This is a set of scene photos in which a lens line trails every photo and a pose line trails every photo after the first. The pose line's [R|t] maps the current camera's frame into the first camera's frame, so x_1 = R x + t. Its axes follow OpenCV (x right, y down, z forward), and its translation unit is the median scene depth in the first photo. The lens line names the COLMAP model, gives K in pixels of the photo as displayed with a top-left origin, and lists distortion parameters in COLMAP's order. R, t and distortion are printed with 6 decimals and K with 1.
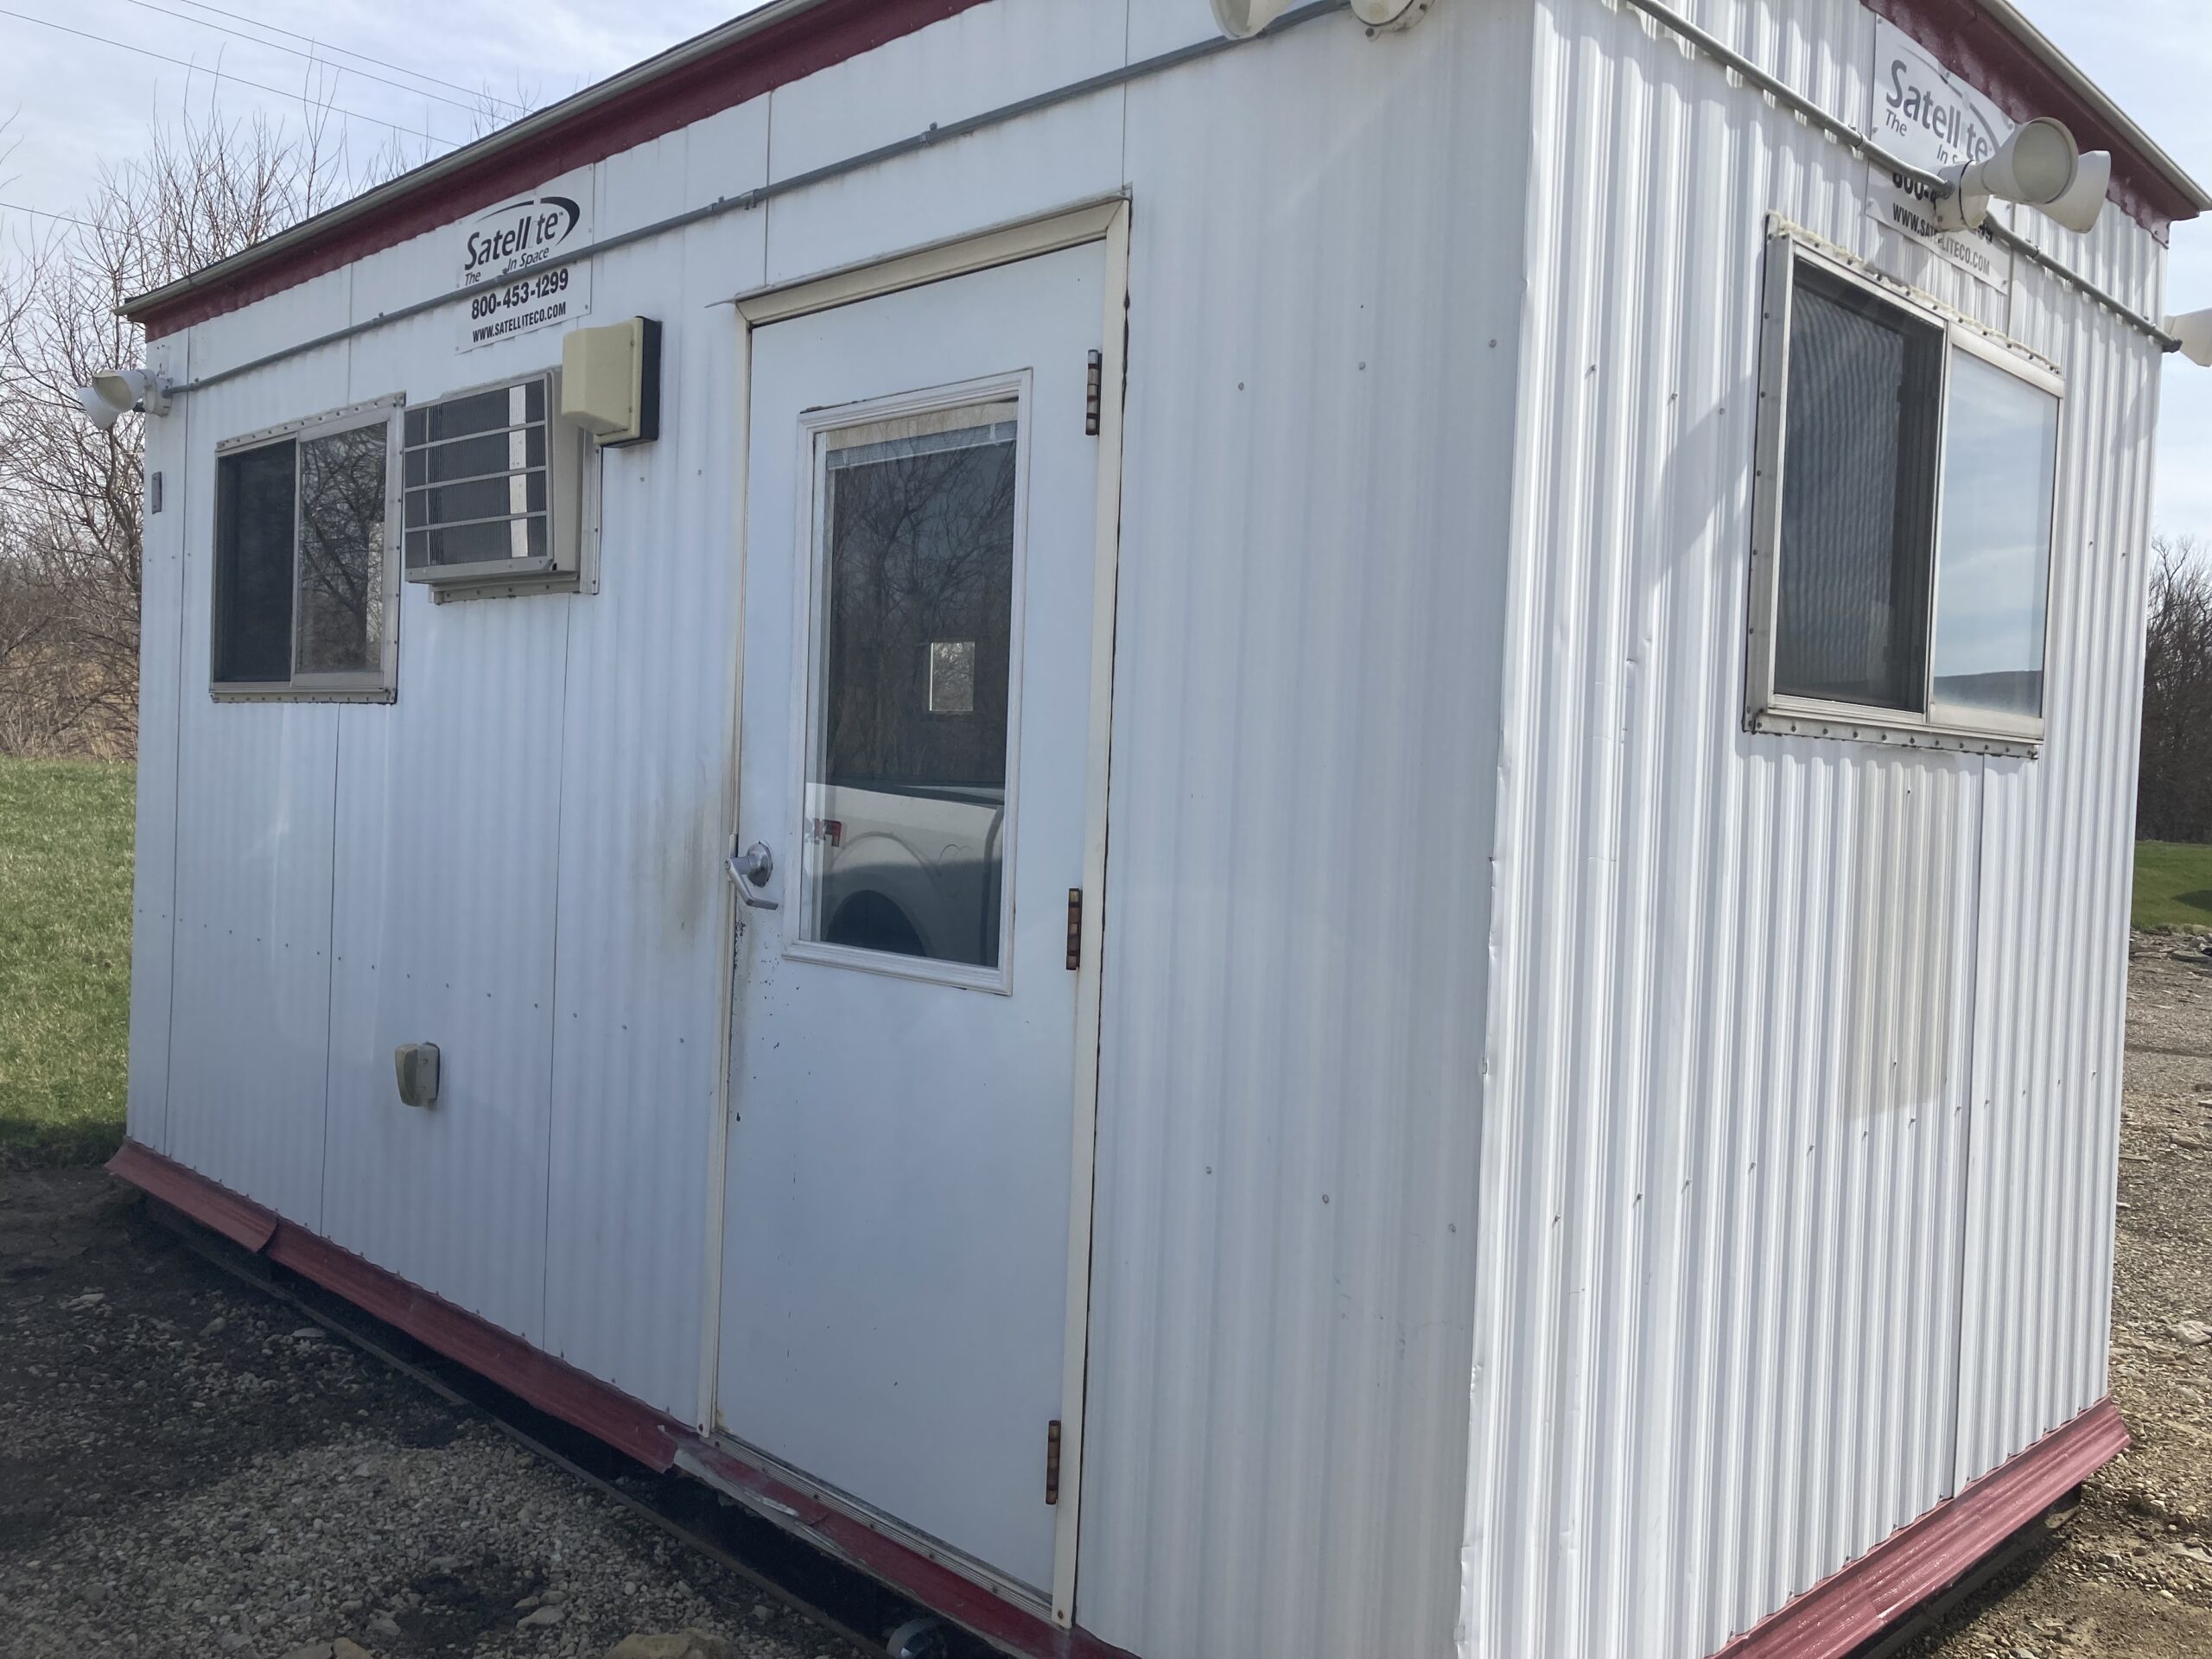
lens RADIAL K [[1820.8, 0, 1106.0], [0, 1820.8, 829.5], [0, 0, 1]] dist [0.003898, -0.002315]
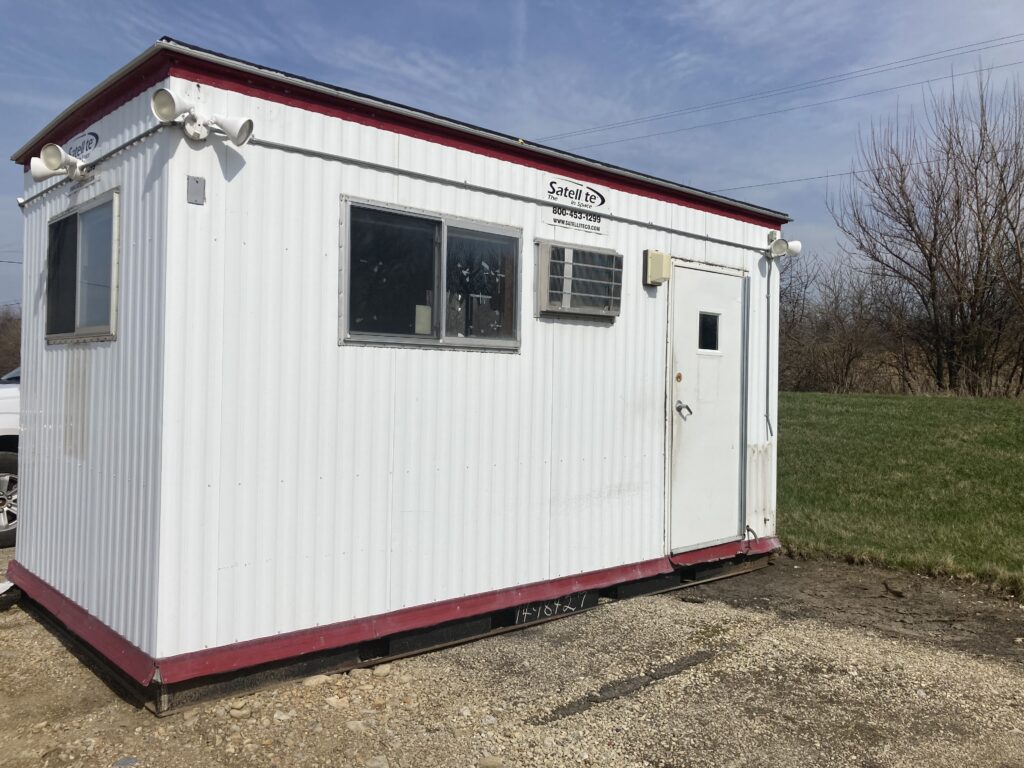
lens RADIAL K [[842.9, 0, 512.0], [0, 842.9, 384.0], [0, 0, 1]] dist [0.003898, -0.002315]
pose [[0.041472, -0.048010, 0.997986, -1.649003], [0.007335, 0.998833, 0.047746, -0.091244], [-0.999113, 0.005340, 0.041775, 1.039192]]
